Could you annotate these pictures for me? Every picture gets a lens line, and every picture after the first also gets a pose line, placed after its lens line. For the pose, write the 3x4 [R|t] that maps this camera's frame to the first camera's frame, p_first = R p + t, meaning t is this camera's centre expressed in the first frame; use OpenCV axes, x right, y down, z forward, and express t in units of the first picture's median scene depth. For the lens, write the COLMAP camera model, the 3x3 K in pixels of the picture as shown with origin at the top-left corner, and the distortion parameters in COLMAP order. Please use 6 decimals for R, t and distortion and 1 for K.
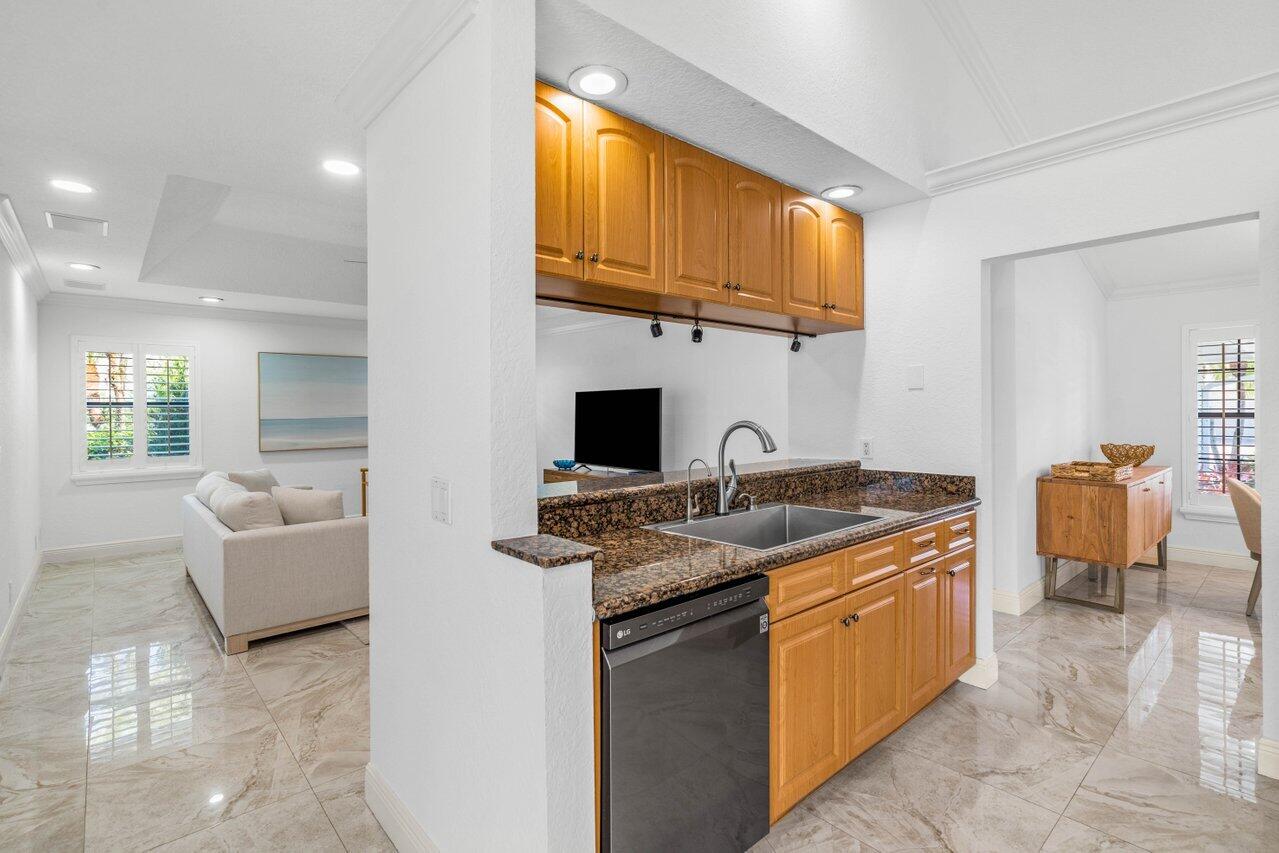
lens RADIAL K [[603.6, 0, 635.7], [0, 603.6, 400.3], [0, 0, 1]] dist [-0.003325, 0.001720]
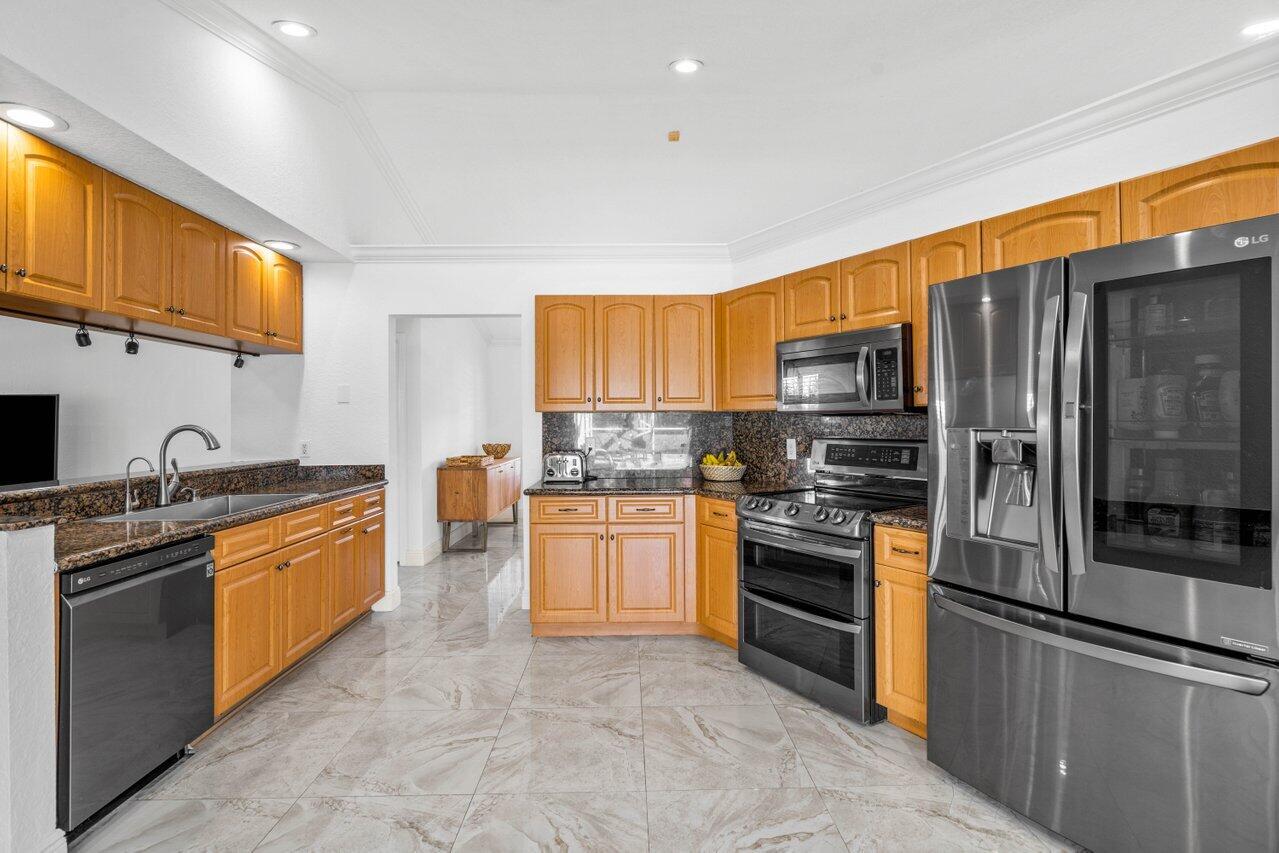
lens RADIAL K [[603.6, 0, 650.8], [0, 603.6, 422.9], [0, 0, 1]] dist [-0.003325, 0.001720]
pose [[0.654306, 0.001574, 0.756228, -0.117323], [-0.010375, 0.999922, 0.006895, 0.011486], [-0.756159, -0.012358, 0.654271, -0.451975]]
